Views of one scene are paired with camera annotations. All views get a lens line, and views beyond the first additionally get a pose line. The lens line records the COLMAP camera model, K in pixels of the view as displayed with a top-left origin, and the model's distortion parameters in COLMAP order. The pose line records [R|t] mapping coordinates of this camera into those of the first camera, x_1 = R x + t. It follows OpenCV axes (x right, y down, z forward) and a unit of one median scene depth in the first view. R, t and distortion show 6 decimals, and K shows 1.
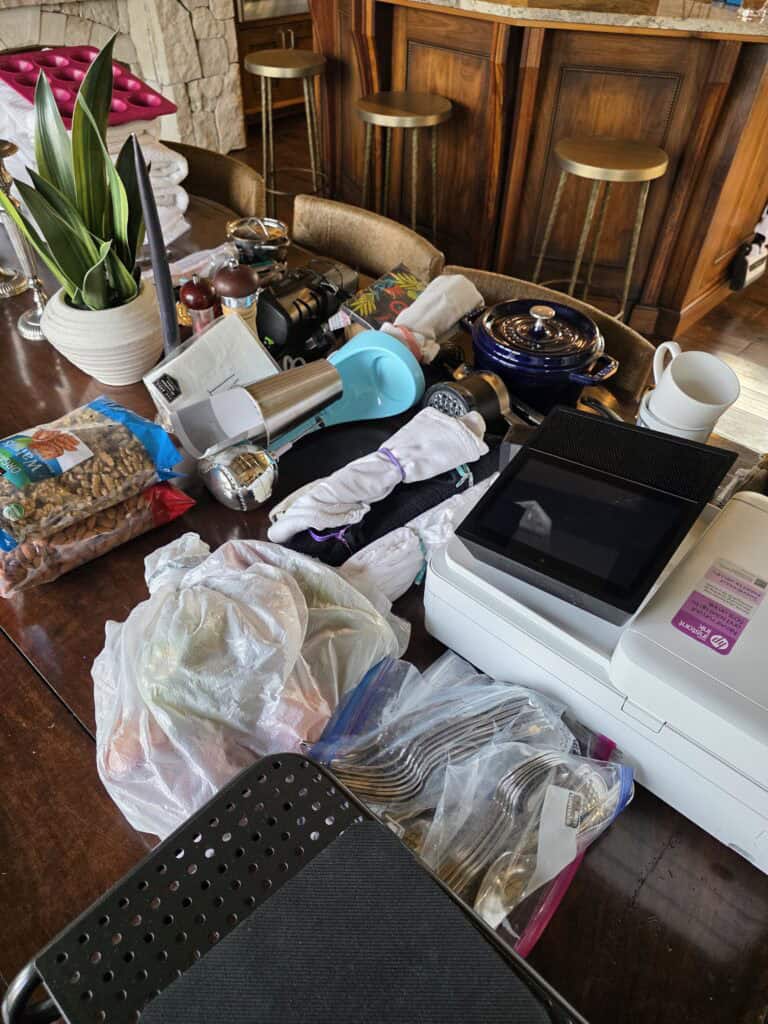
lens RADIAL K [[692.8, 0, 380.2], [0, 692.8, 511.9], [0, 0, 1]] dist [-0.004688, -0.004277]
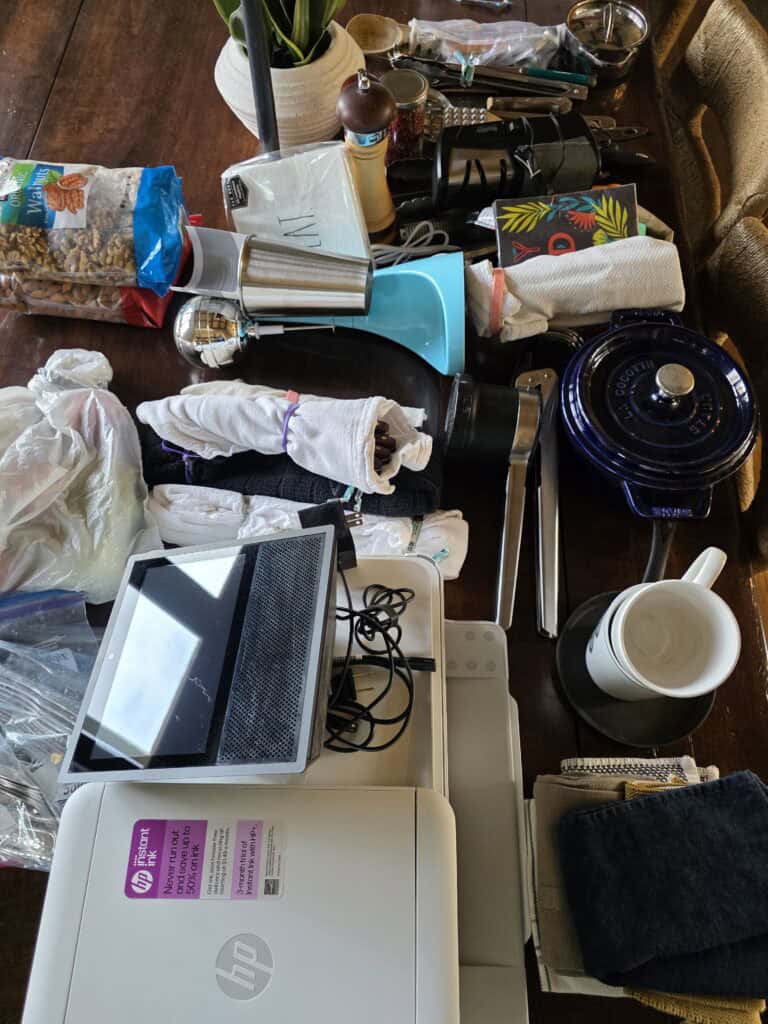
lens RADIAL K [[692.8, 0, 384.1], [0, 692.8, 514.5], [0, 0, 1]] dist [-0.004688, -0.004277]
pose [[0.661415, 0.680555, -0.315239, 0.452767], [-0.517099, 0.718220, 0.465584, -0.470842], [0.543267, -0.144934, 0.826955, 0.373084]]
